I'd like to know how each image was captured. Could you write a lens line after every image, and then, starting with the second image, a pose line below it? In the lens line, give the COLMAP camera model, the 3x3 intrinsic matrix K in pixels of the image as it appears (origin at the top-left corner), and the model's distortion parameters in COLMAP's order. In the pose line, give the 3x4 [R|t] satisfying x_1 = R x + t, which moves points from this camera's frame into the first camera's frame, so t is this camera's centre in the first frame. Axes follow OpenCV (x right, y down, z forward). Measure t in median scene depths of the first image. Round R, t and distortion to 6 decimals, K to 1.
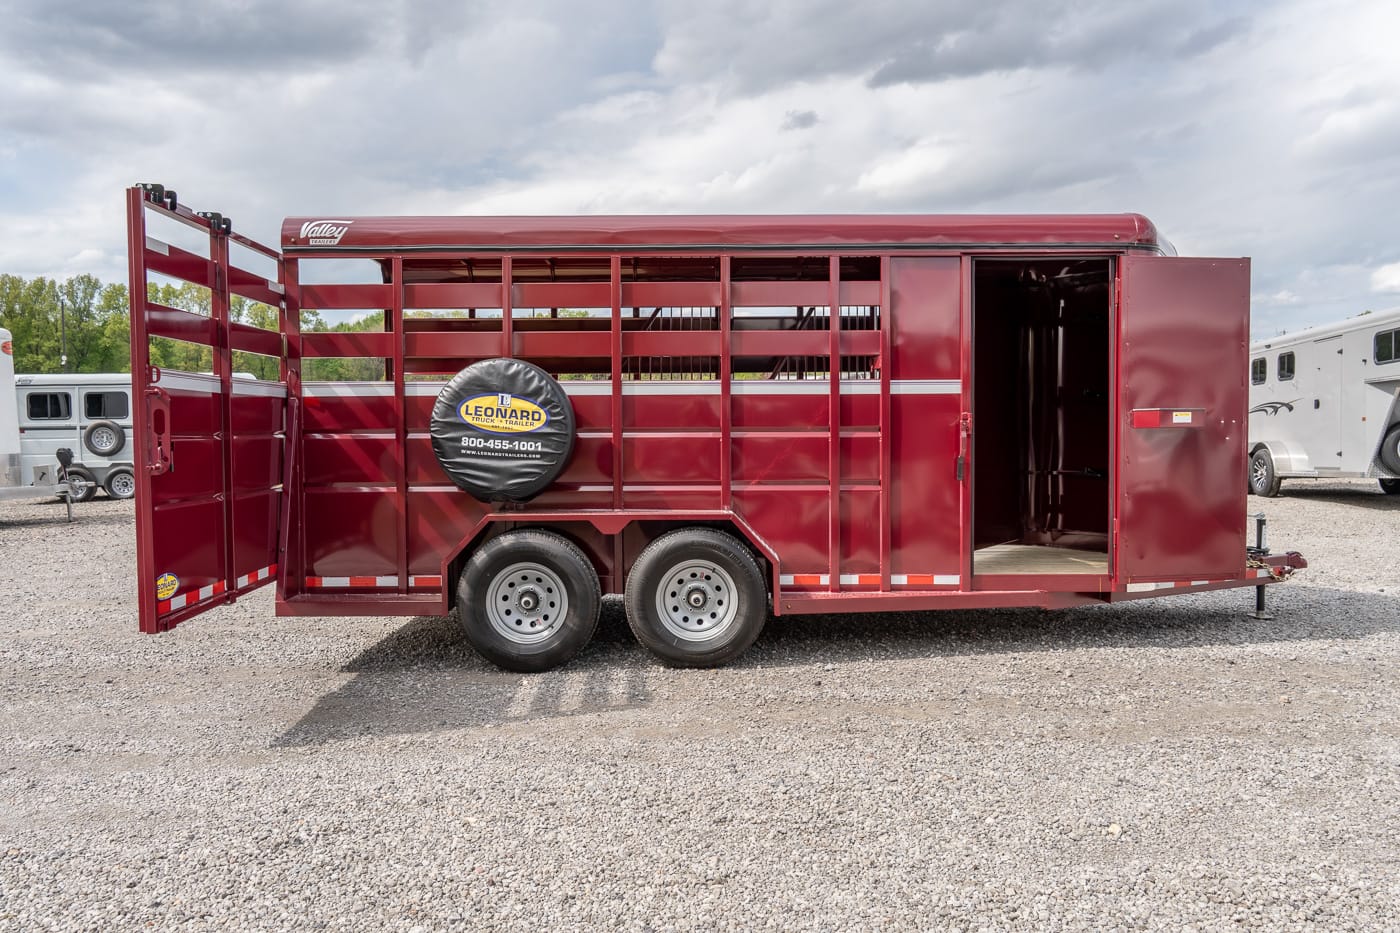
lens RADIAL K [[1078.6, 0, 699.7], [0, 1078.6, 463.3], [0, 0, 1]] dist [-0.004200, 0.001637]
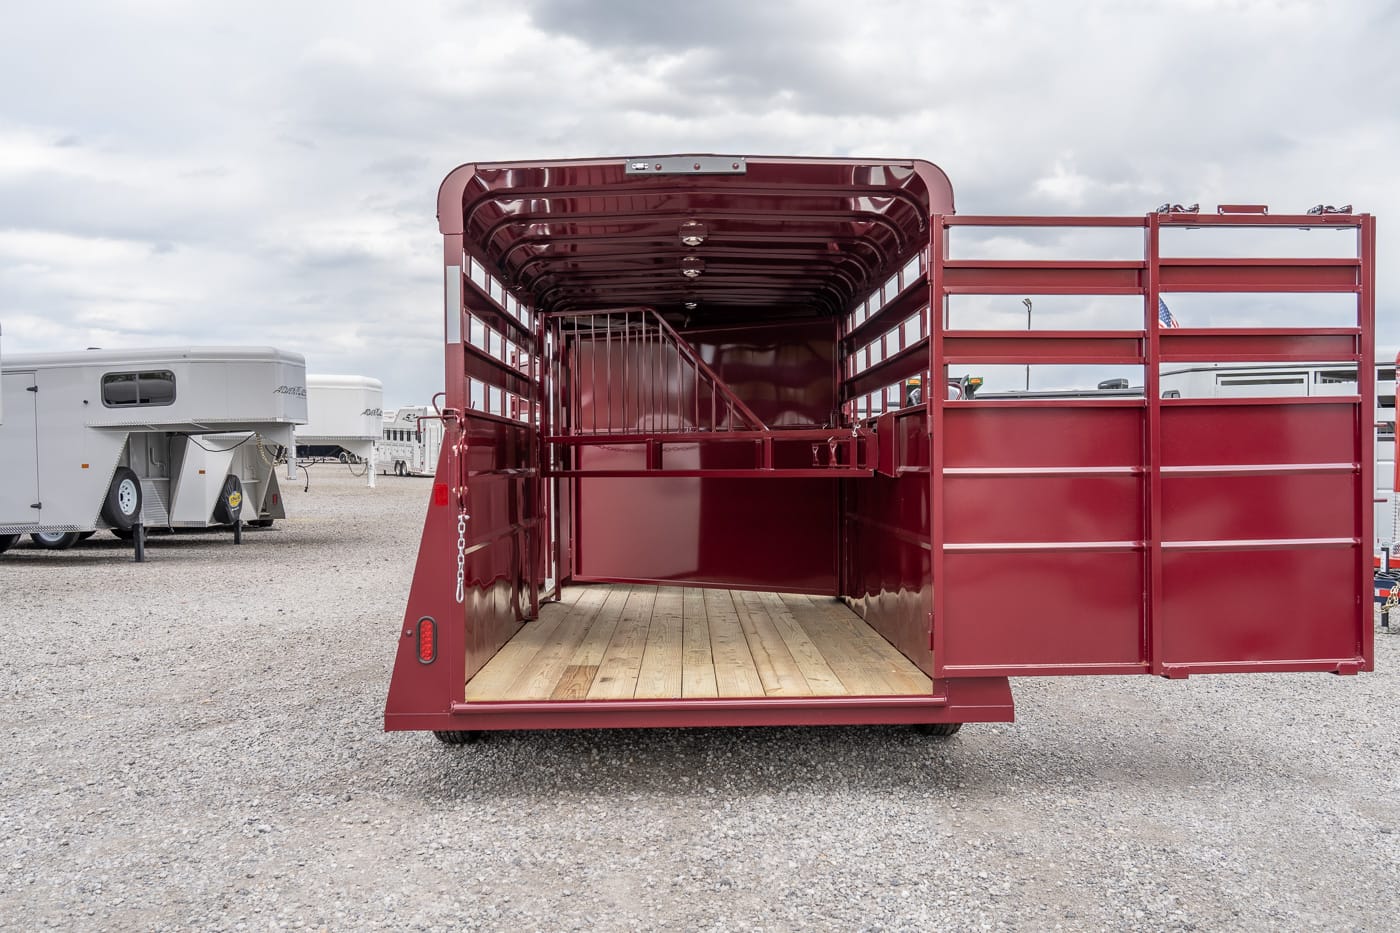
lens RADIAL K [[1357.5, 0, 701.7], [0, 1357.5, 446.7], [0, 0, 1]] dist [-0.003460, 0.012748]
pose [[-0.032542, 0.017115, 0.999324, -1.305067], [0.044172, 0.998901, -0.015669, -0.039259], [-0.998494, 0.043632, -0.033262, 1.230672]]
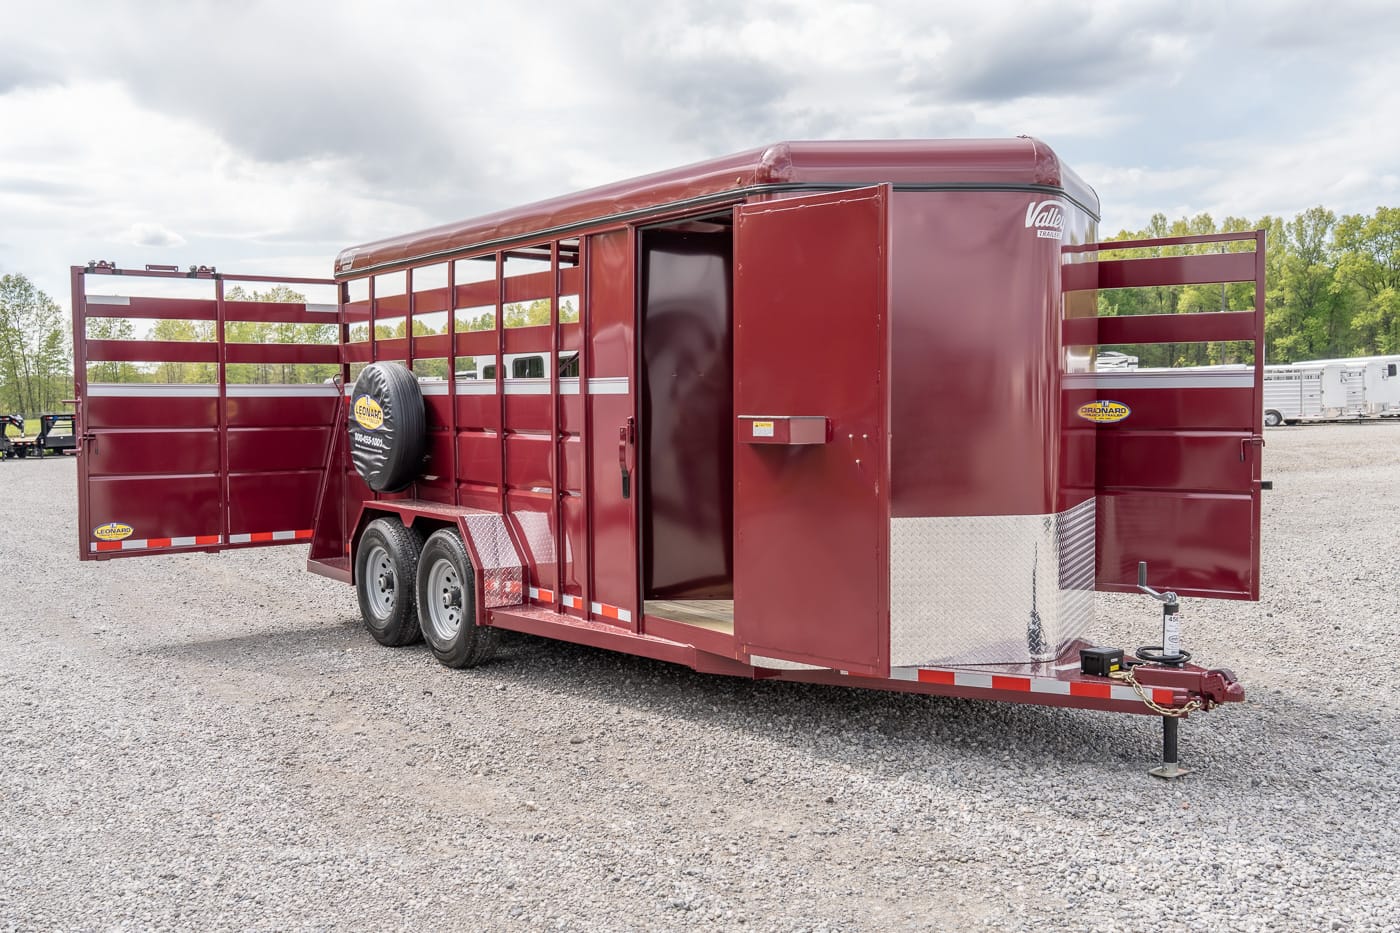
lens RADIAL K [[1357.5, 0, 701.7], [0, 1357.5, 446.7], [0, 0, 1]] dist [-0.003460, 0.012748]
pose [[0.586145, 0.032447, -0.809556, 1.148836], [-0.026329, 0.999433, 0.020995, -0.048488], [0.809778, 0.009008, 0.586667, 0.440896]]
